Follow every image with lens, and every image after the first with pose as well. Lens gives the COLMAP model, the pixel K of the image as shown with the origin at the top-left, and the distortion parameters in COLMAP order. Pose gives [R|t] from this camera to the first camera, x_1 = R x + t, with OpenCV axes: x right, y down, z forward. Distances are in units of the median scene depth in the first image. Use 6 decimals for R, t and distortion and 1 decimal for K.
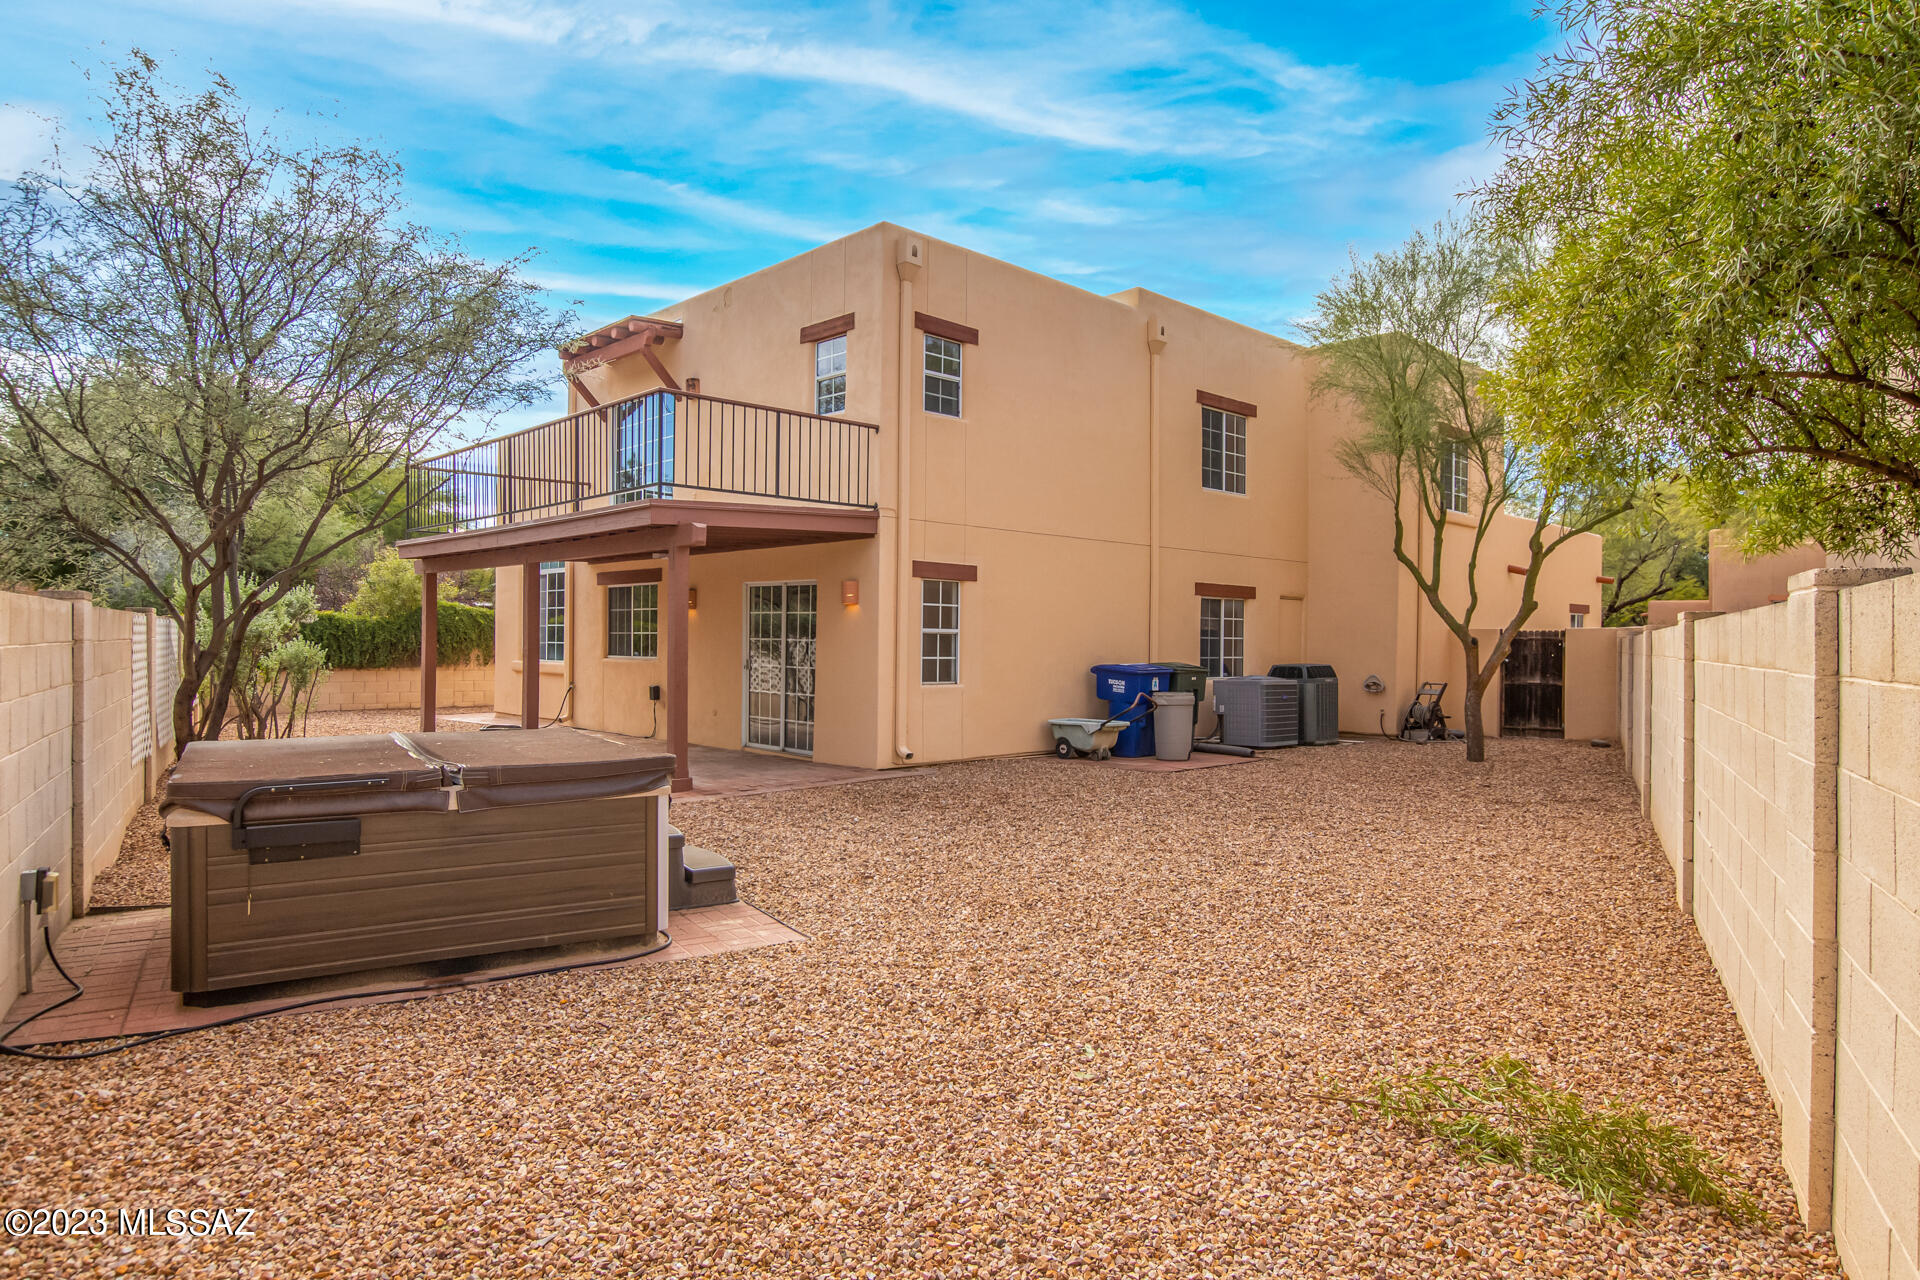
lens RADIAL K [[1138.6, 0, 960.0], [0, 1138.6, 640.0], [0, 0, 1]] dist [-0.031538, 0.002524]
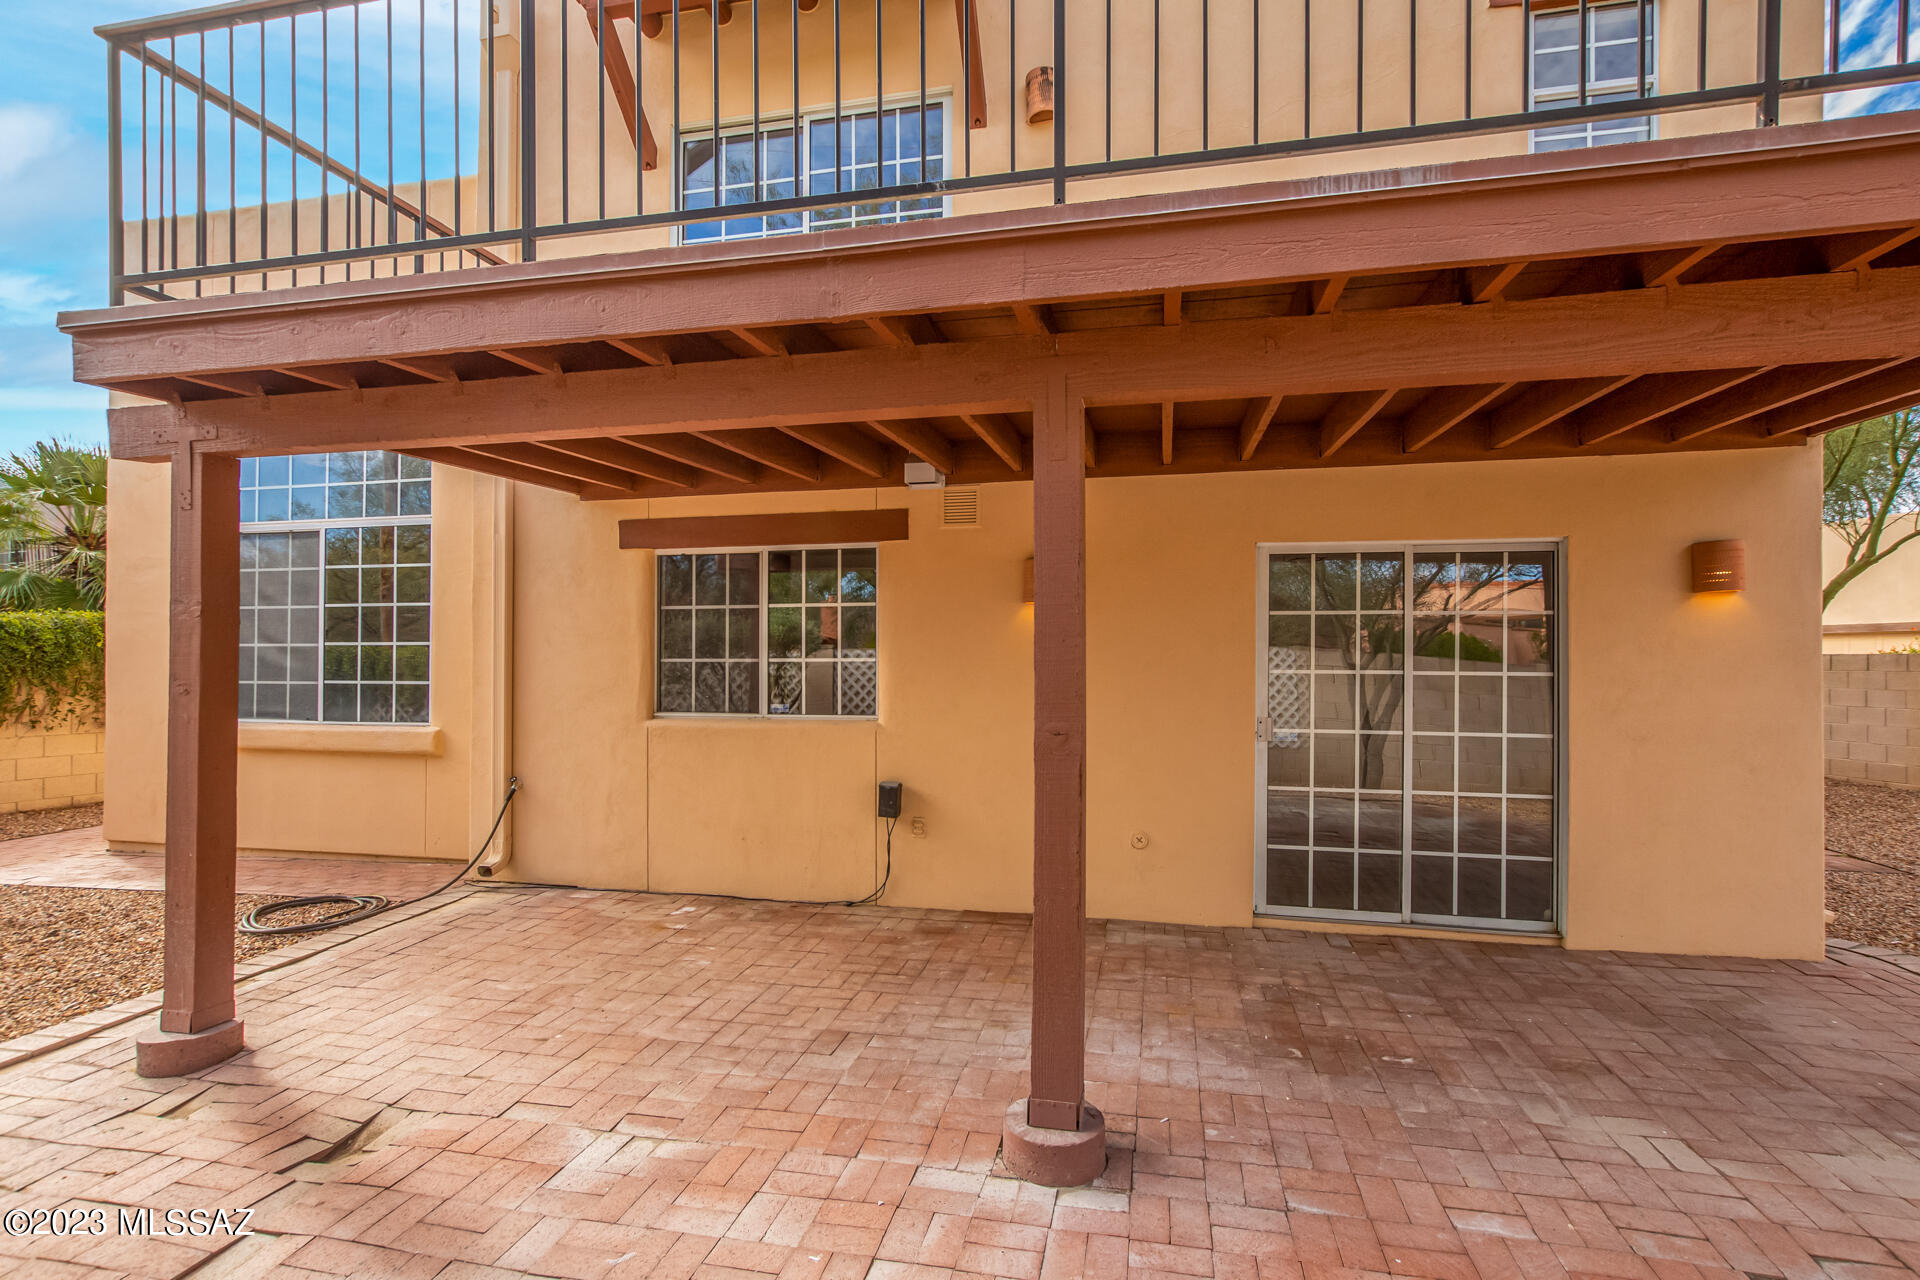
lens RADIAL K [[876.9, 0, 960.0], [0, 876.9, 640.0], [0, 0, 1]] dist [-0.001365, 0.000047]
pose [[0.833996, -0.004222, 0.551755, -0.408555], [0.010630, 0.999908, -0.008417, -0.010148], [-0.551669, 0.012885, 0.833964, 0.676988]]
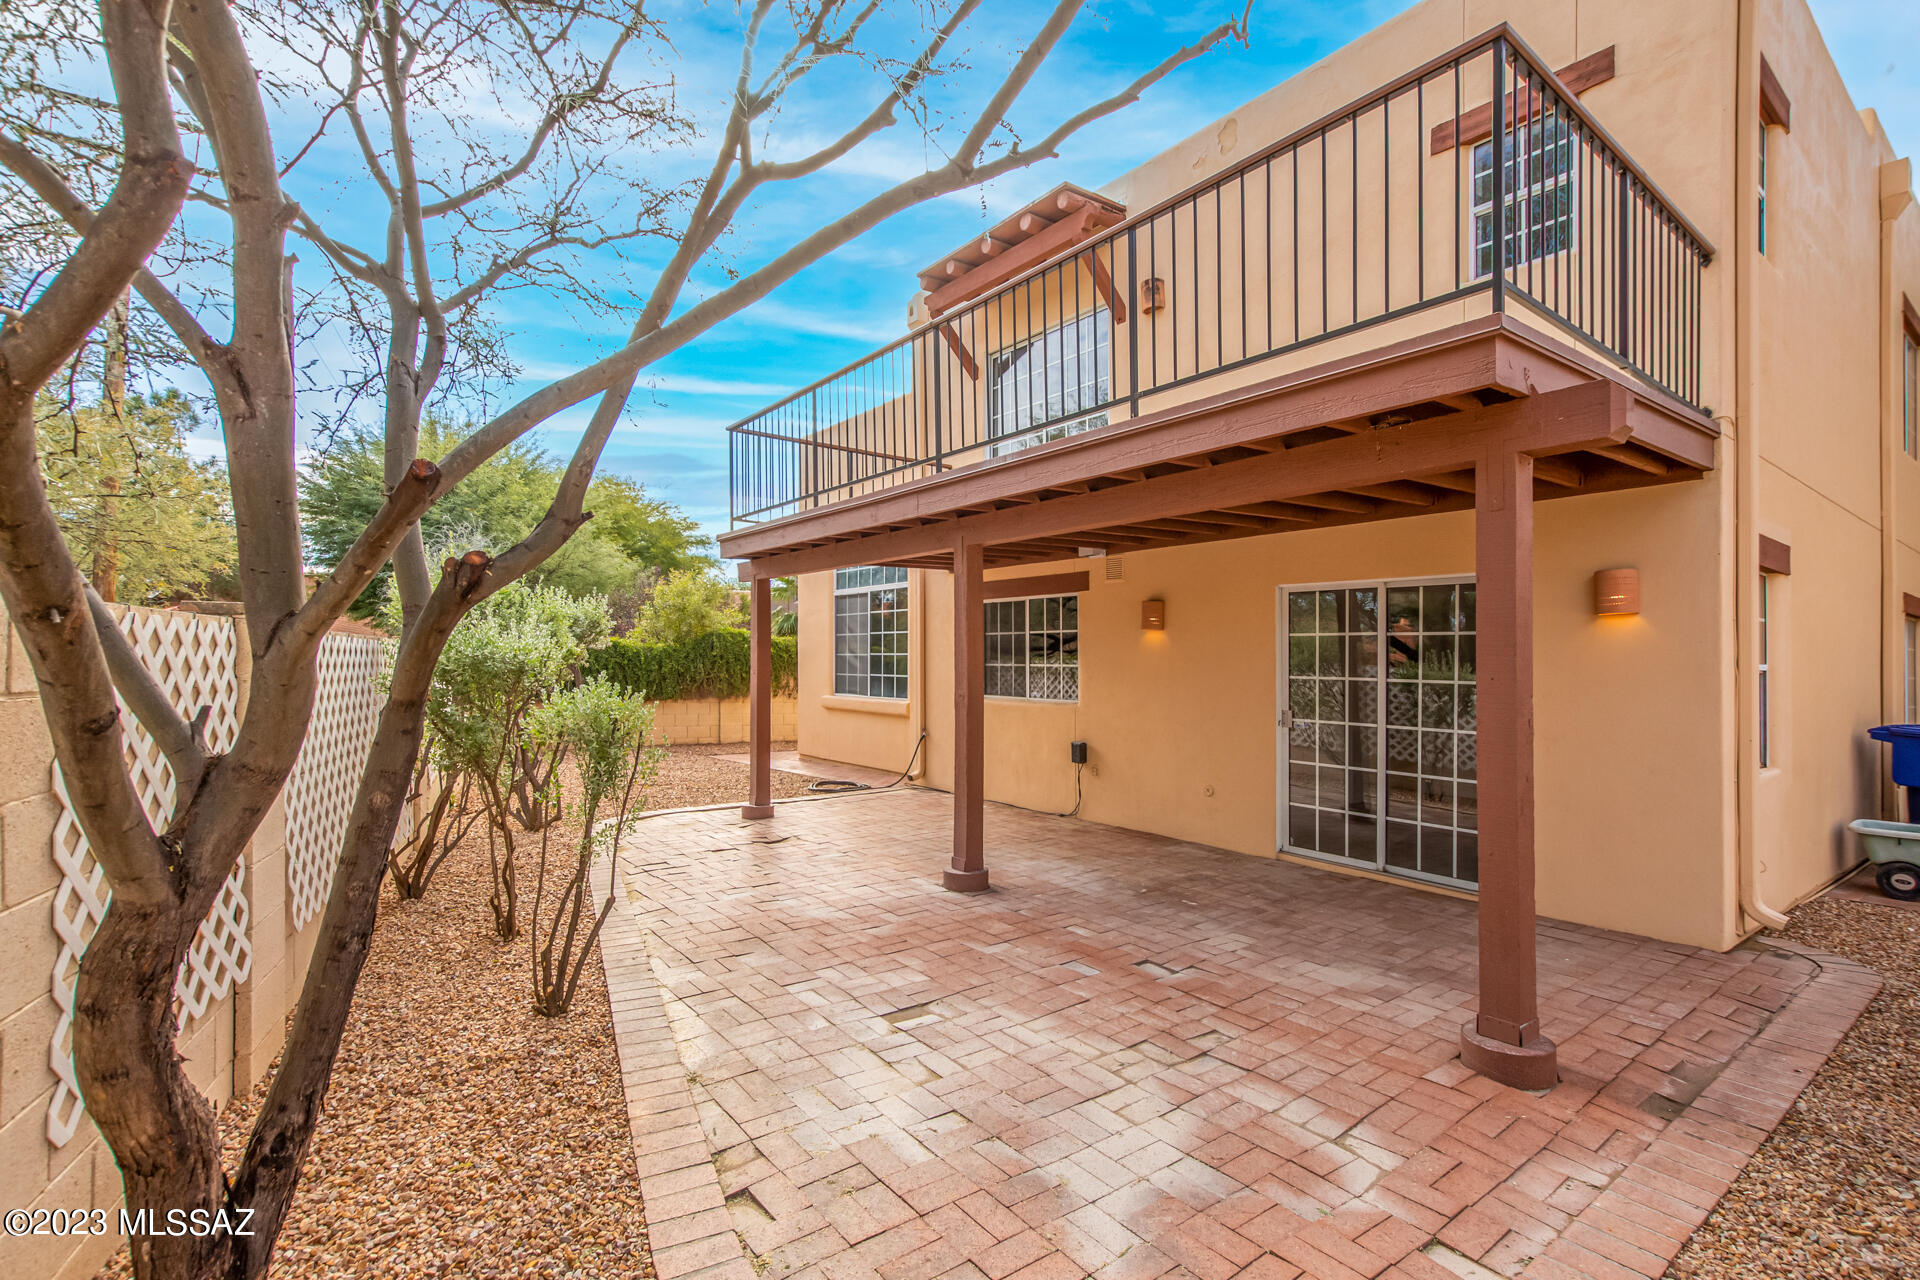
lens RADIAL K [[886.0, 0, 961.7], [0, 886.0, 661.1], [0, 0, 1]] dist [0.000247, -0.000378]
pose [[0.992485, -0.001411, -0.122355, -0.260845], [0.001333, 0.999999, -0.000724, -0.008241], [0.122356, 0.000556, 0.992486, 0.439250]]
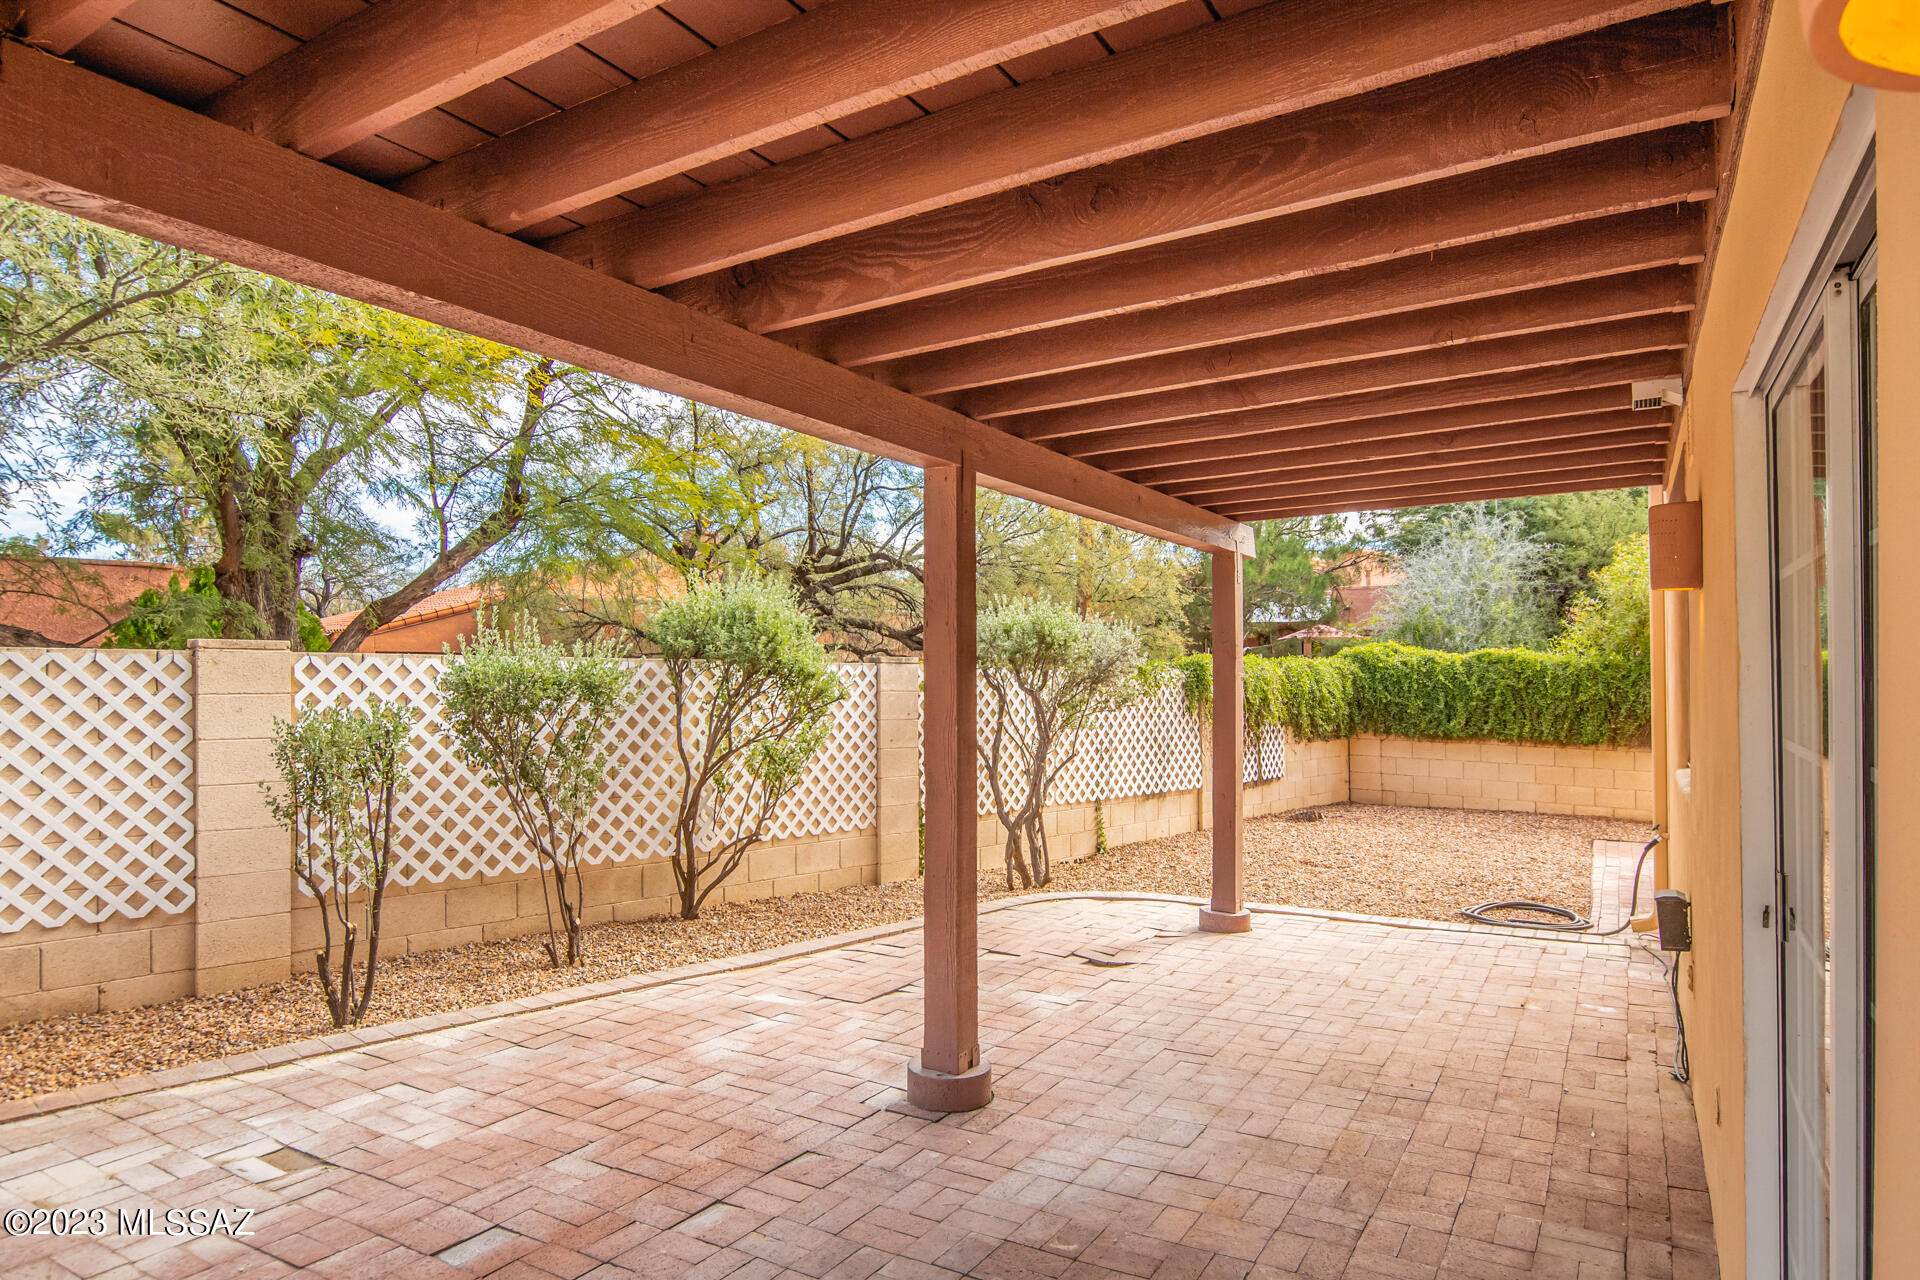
lens RADIAL K [[1138.6, 0, 960.0], [0, 1138.6, 640.0], [0, 0, 1]] dist [-0.031538, 0.002524]
pose [[0.265729, -0.041915, -0.963136, -0.055737], [-0.000154, 0.999053, -0.043520, -0.005725], [0.964048, 0.011713, 0.265471, 0.738887]]
